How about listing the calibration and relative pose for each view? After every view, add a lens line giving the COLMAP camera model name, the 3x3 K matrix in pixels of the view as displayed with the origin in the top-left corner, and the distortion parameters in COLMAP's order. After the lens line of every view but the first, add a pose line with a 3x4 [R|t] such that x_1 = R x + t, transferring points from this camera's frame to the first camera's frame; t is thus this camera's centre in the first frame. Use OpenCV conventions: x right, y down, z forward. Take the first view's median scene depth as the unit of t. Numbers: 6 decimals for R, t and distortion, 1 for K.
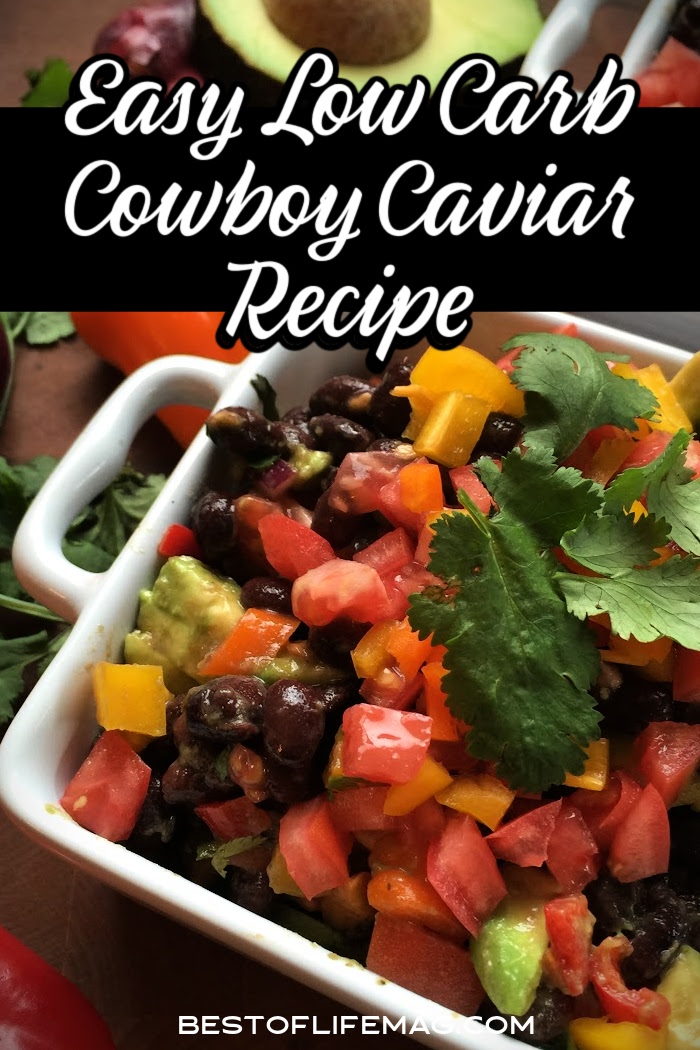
lens RADIAL K [[1267.4, 0, 347.3], [0, 1267.4, 507.1], [0, 0, 1]] dist [0.027699, 0.021659]
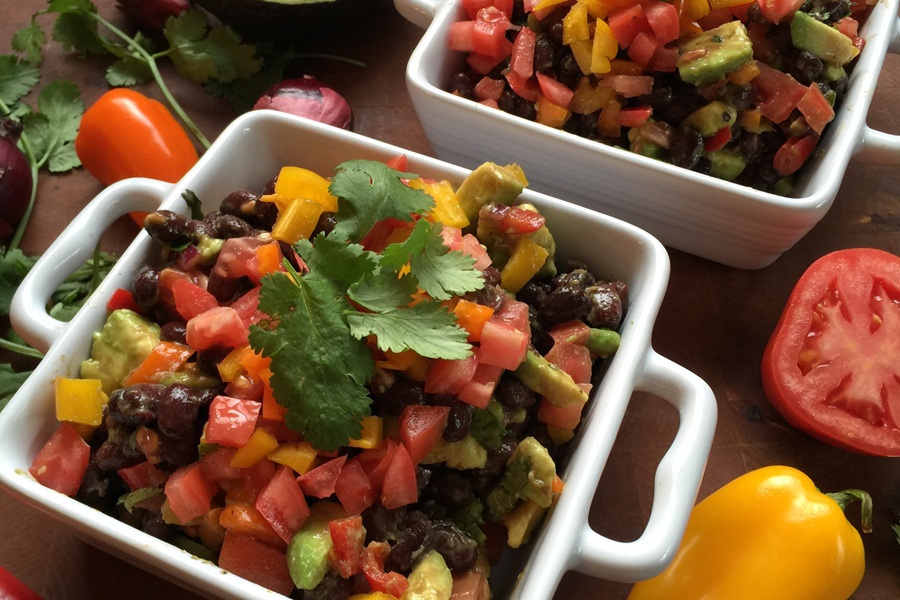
lens RADIAL K [[1065.4, 0, 449.0], [0, 1065.4, 250.9], [0, 0, 1]] dist [0.035554, -0.001204]
pose [[0.999382, -0.010720, 0.033466, 0.250273], [0.012673, 0.998195, -0.058700, 0.057372], [-0.032776, 0.059088, 0.997715, -0.325801]]
